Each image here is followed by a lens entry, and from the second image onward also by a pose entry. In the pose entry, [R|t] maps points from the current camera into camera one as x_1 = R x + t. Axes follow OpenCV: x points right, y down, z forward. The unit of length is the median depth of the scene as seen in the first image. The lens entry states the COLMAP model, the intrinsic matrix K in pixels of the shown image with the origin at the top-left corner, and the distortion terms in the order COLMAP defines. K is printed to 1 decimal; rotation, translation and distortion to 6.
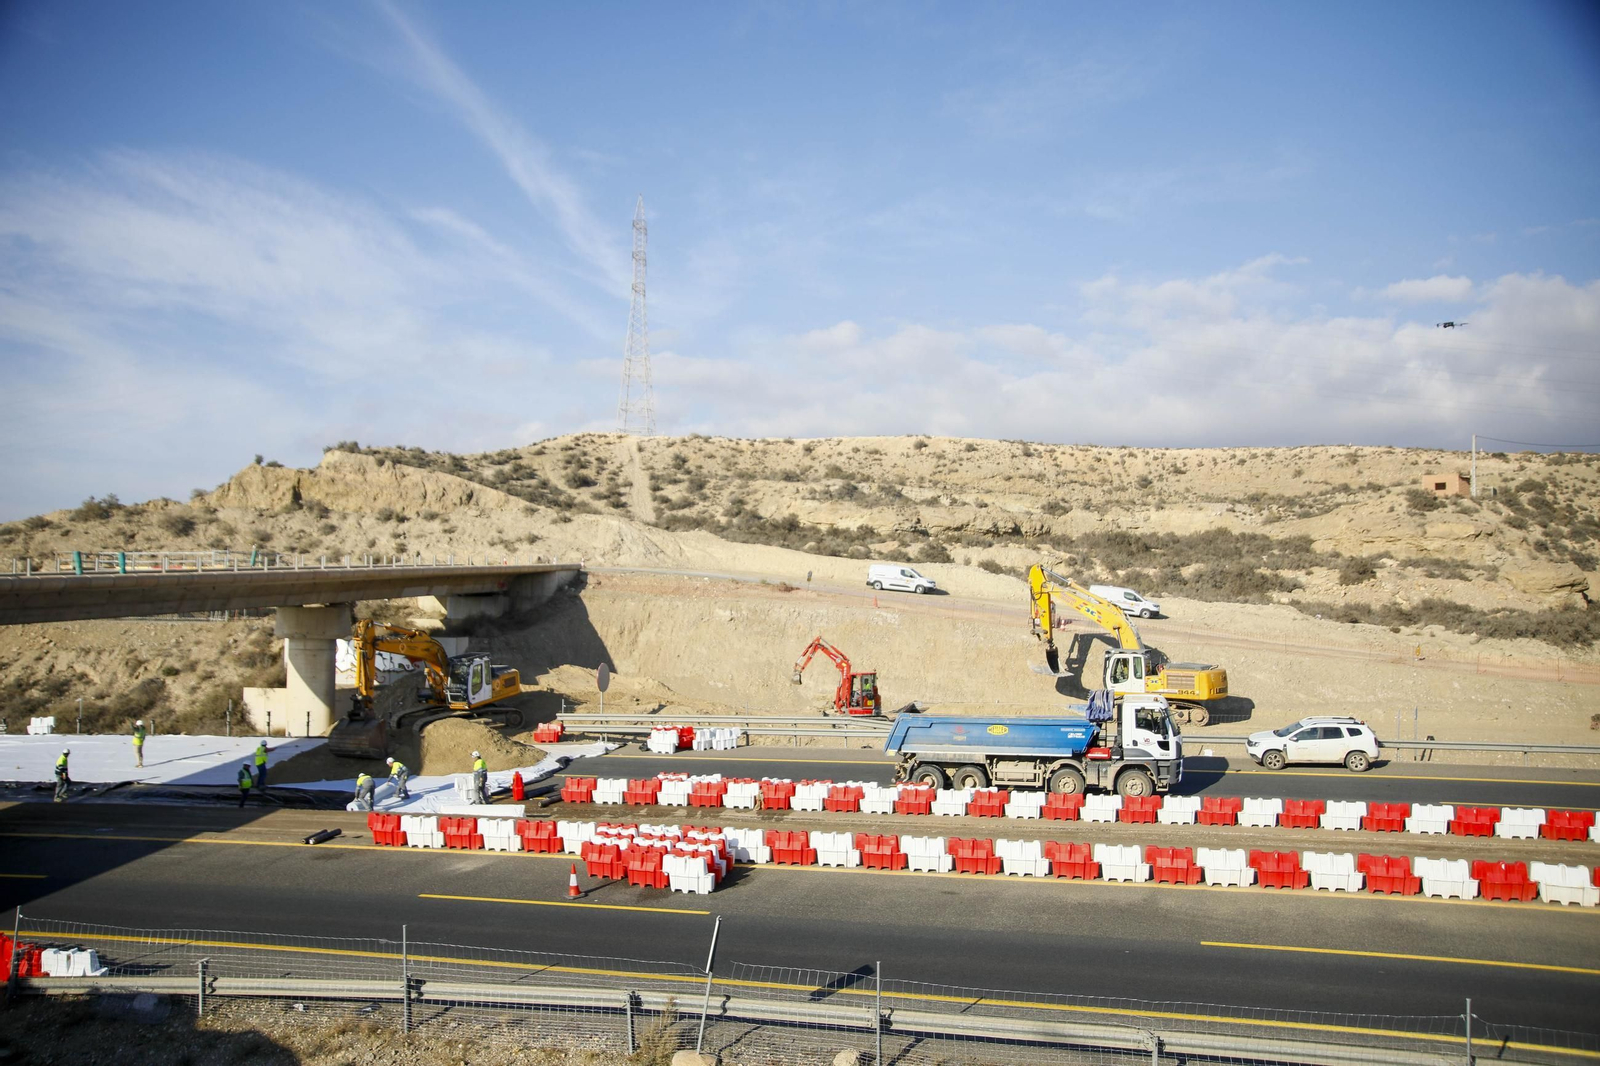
lens RADIAL K [[1285.4, 0, 786.8], [0, 1285.4, 539.9], [0, 0, 1]] dist [-0.069092, 0.118349]
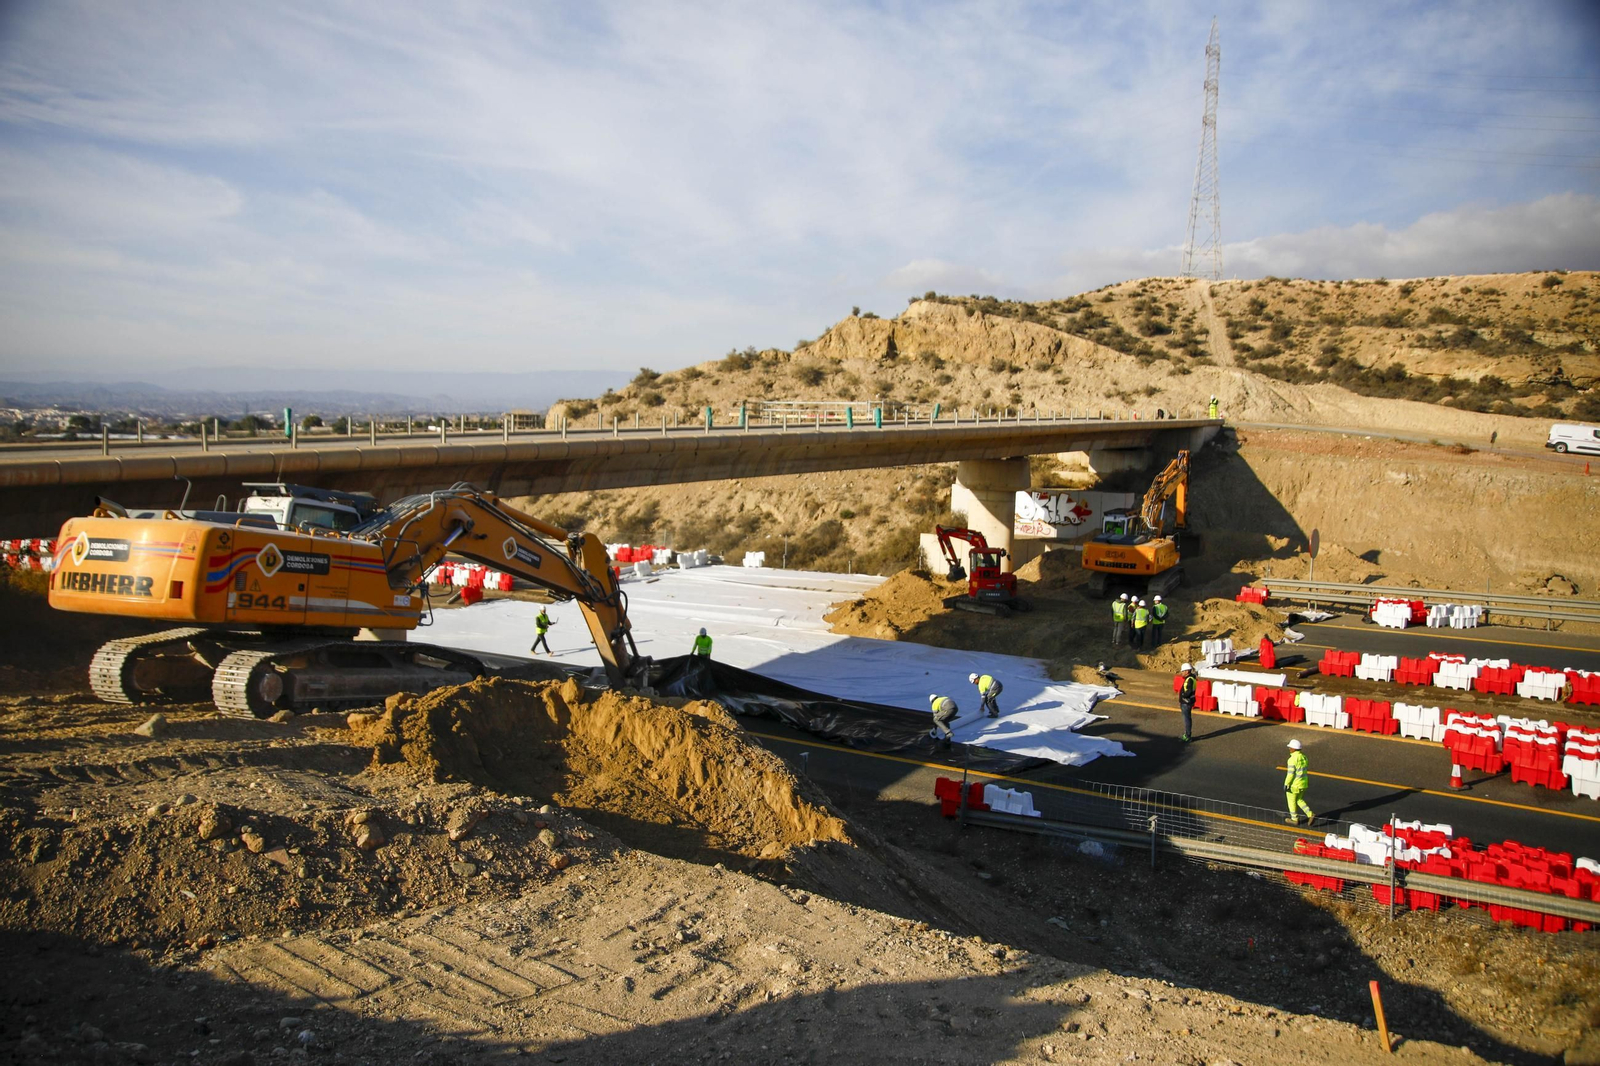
lens RADIAL K [[1278.1, 0, 790.9], [0, 1278.1, 545.8], [0, 0, 1]] dist [-0.081410, 0.135061]
pose [[0.924013, 0.052052, -0.378801, -0.077176], [-0.004387, 0.992069, 0.125622, -0.004067], [0.382336, -0.114414, 0.916913, -0.007771]]
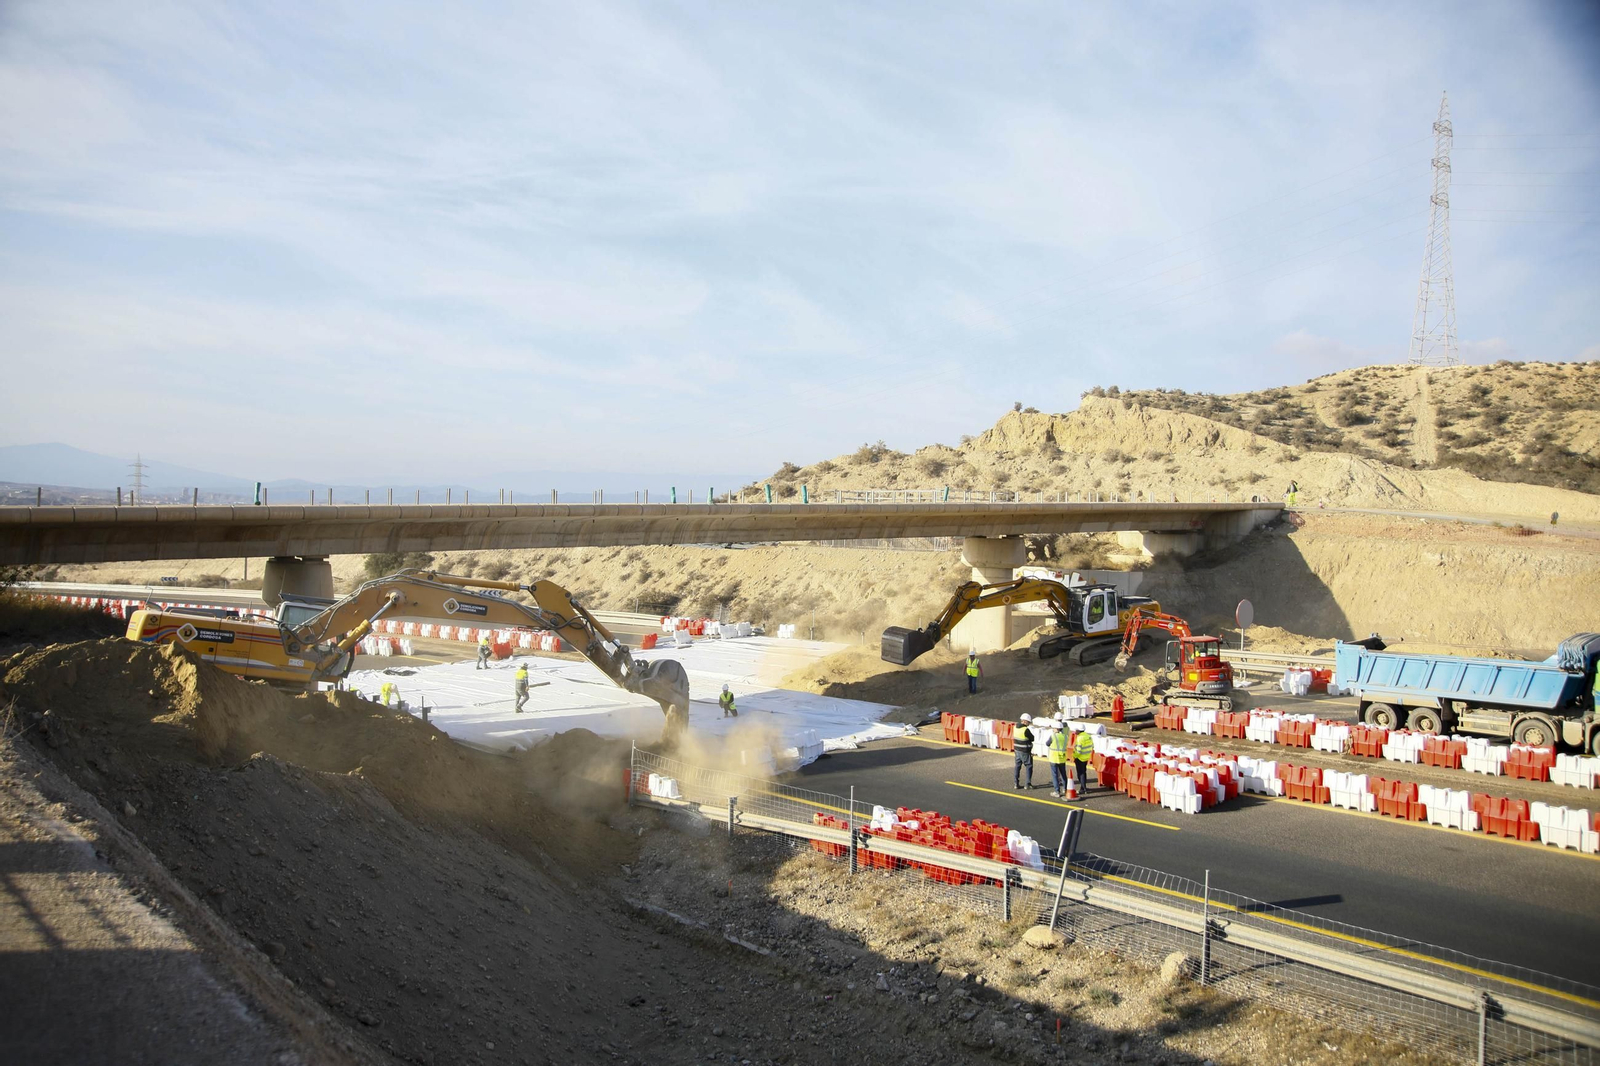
lens RADIAL K [[1296.6, 0, 789.2], [0, 1296.6, 537.4], [0, 0, 1]] dist [-0.074477, 0.138926]
pose [[0.819760, 0.020874, -0.572327, 0.071109], [0.002395, 0.999202, 0.039874, 0.004268], [0.572702, -0.034058, 0.819056, -0.004231]]
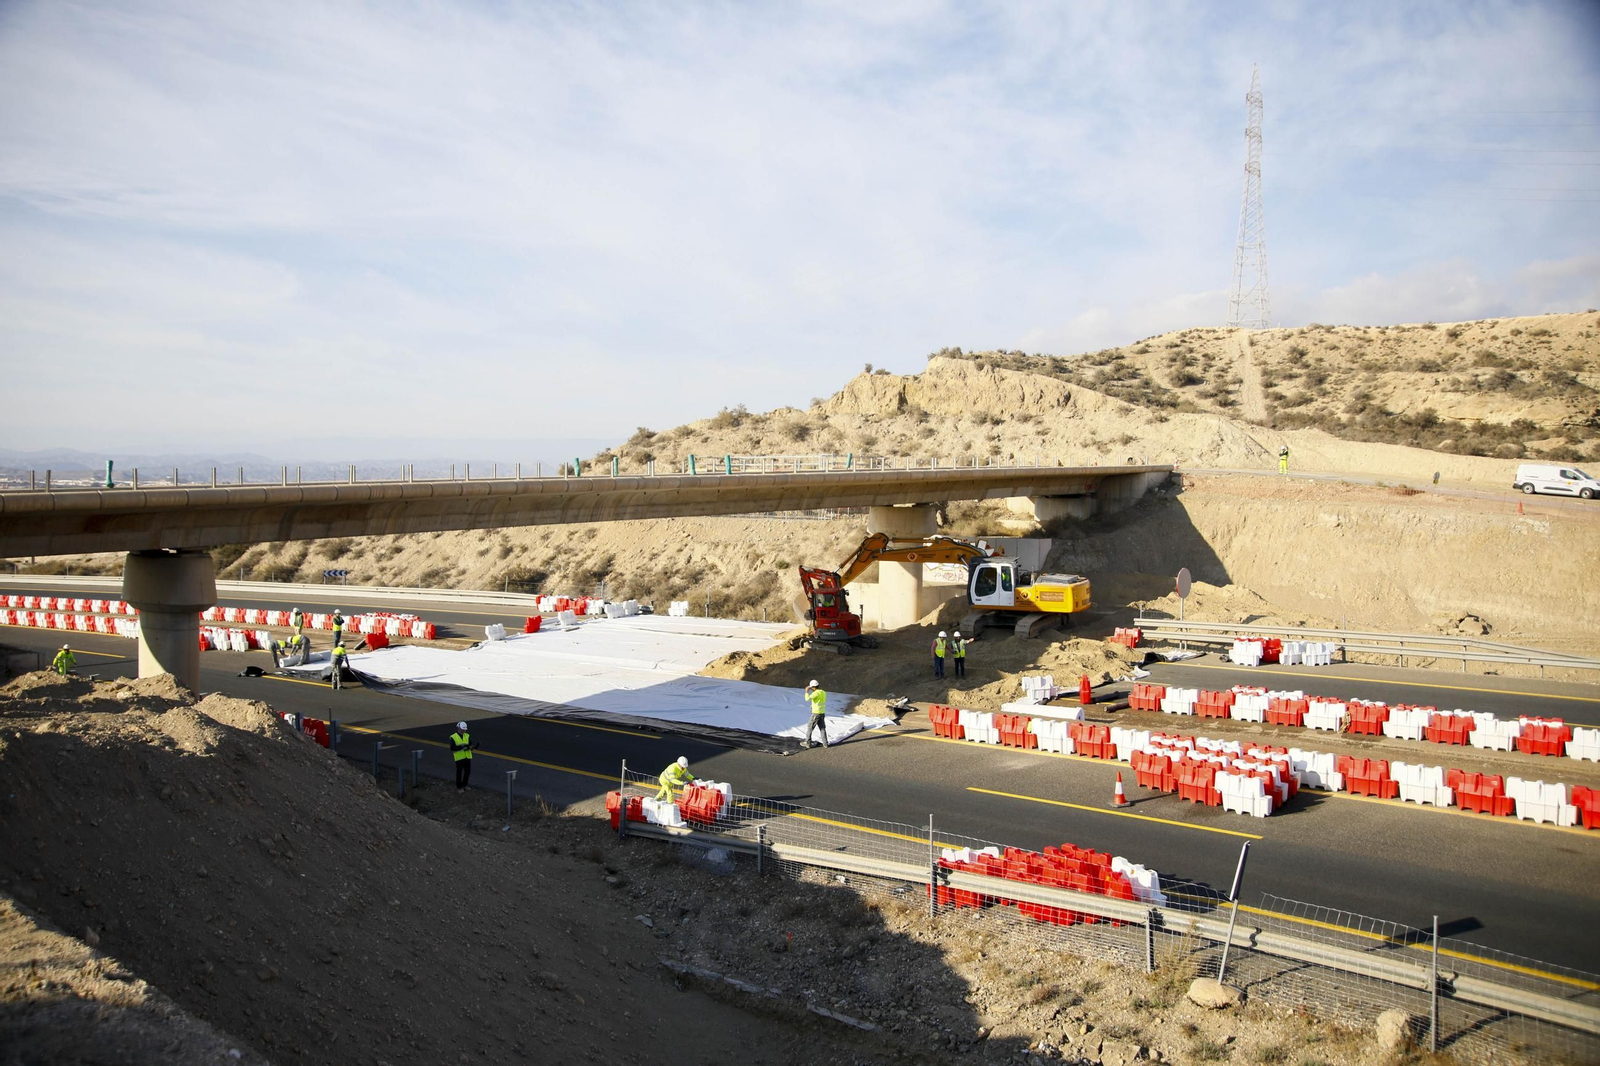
lens RADIAL K [[1296.6, 0, 789.2], [0, 1296.6, 537.4], [0, 0, 1]] dist [-0.074477, 0.138926]
pose [[0.894199, 0.019779, -0.447233, 0.011969], [0.012901, 0.997470, 0.069909, 0.001377], [0.447485, -0.068282, 0.891681, 0.008253]]
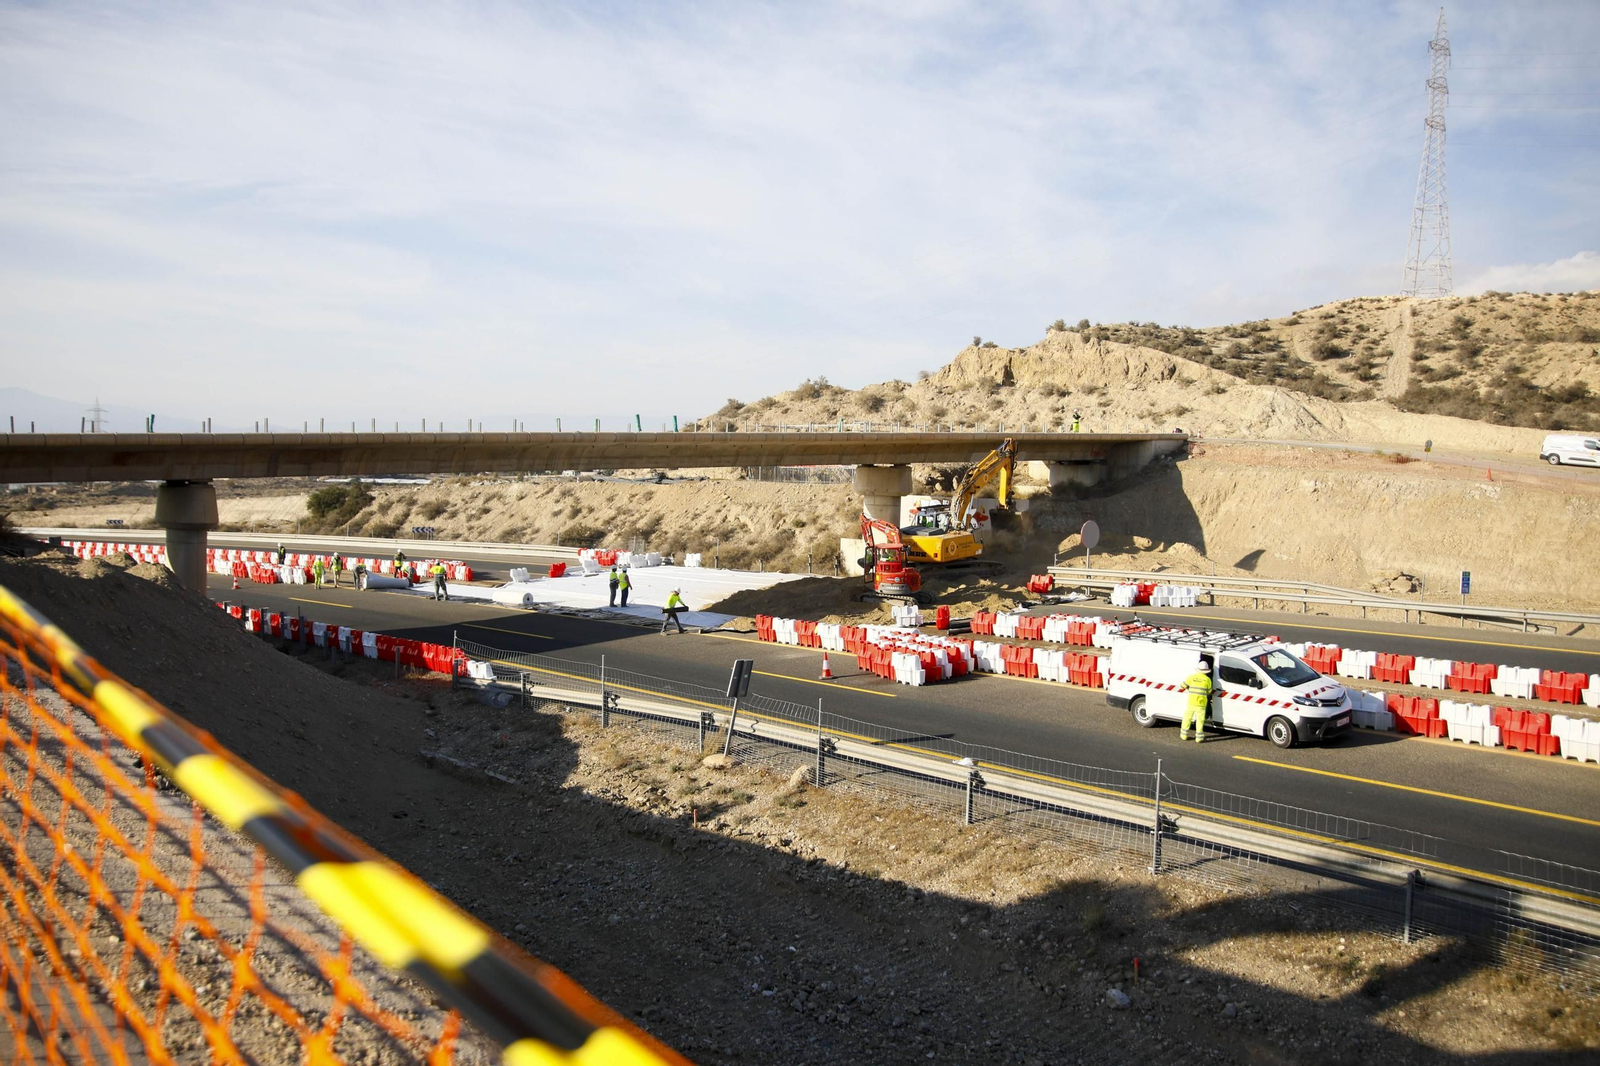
lens RADIAL K [[1378.9, 0, 792.1], [0, 1378.9, 537.1], [0, 0, 1]] dist [-0.079049, 0.149652]
pose [[0.818580, 0.038357, -0.573110, 0.158761], [0.008340, 0.996869, 0.078629, 0.010145], [0.574331, -0.069144, 0.815698, -0.028717]]
